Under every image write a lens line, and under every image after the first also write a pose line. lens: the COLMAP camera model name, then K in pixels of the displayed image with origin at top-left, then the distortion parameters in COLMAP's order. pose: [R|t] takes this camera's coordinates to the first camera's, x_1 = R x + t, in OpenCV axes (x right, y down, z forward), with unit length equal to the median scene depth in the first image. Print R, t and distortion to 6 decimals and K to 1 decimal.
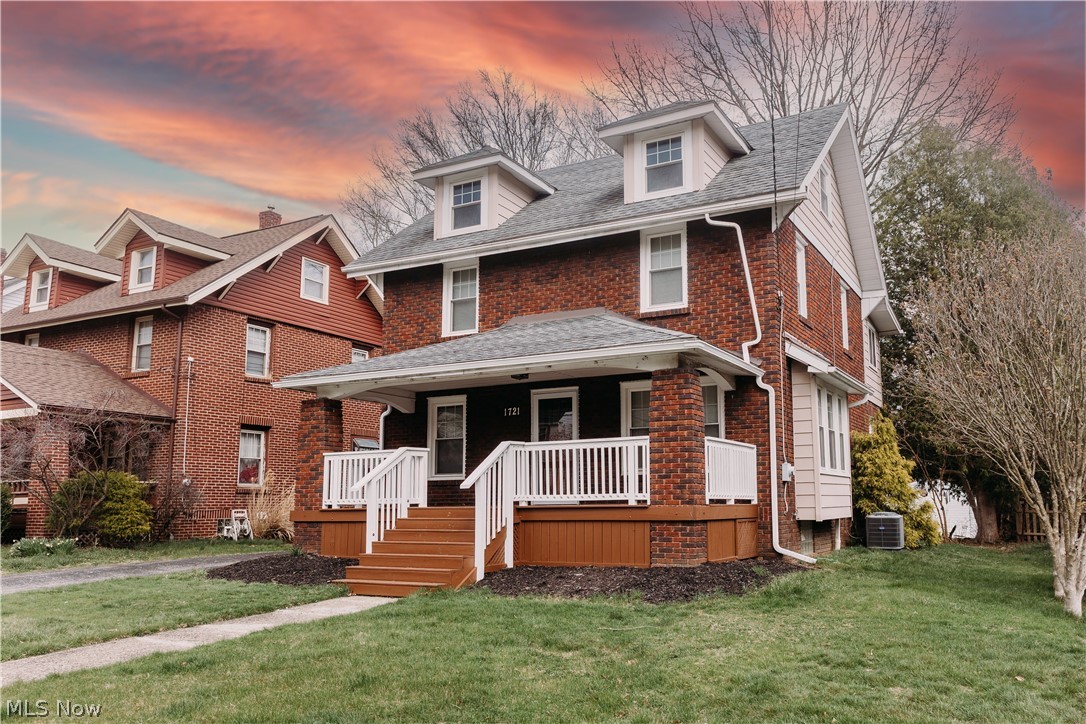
lens RADIAL K [[861.6, 0, 556.8], [0, 861.6, 387.7], [0, 0, 1]] dist [0.025177, 0.003007]
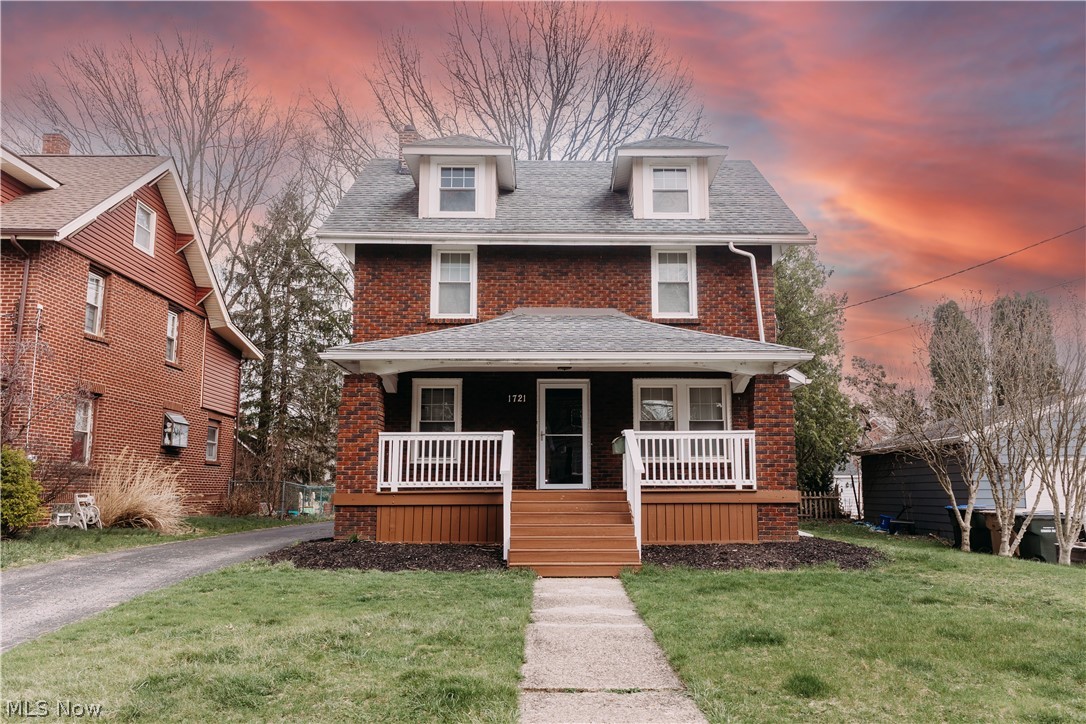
lens RADIAL K [[842.0, 0, 543.7], [0, 842.0, 362.7], [0, 0, 1]] dist [0.025463, -0.002090]
pose [[0.872514, 0.077550, 0.482395, -0.549261], [-0.070290, 0.996976, -0.033141, 0.017435], [-0.483506, -0.004992, 0.875327, 0.106764]]
